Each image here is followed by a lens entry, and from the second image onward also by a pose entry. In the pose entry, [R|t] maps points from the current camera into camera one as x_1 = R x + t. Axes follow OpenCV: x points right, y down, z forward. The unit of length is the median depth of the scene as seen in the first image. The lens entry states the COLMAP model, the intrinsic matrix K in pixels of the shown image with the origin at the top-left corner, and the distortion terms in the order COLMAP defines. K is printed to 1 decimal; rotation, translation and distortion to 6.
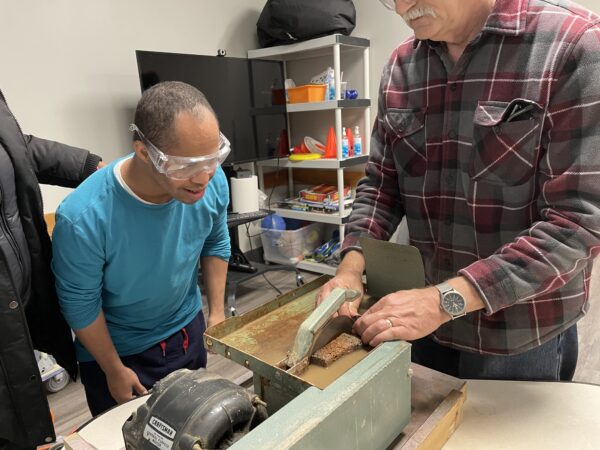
lens RADIAL K [[452.1, 0, 298.6], [0, 452.1, 224.0], [0, 0, 1]] dist [0.037414, -0.042148]
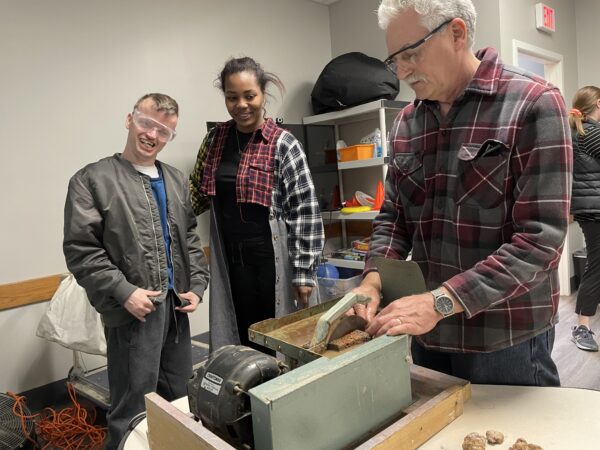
lens RADIAL K [[452.1, 0, 296.3], [0, 452.1, 224.9], [0, 0, 1]] dist [0.037414, -0.042148]
pose [[0.989369, -0.018982, -0.144186, 0.041910], [-0.000021, 0.991427, -0.130665, 0.040800], [0.145430, 0.129278, 0.980886, -0.102910]]
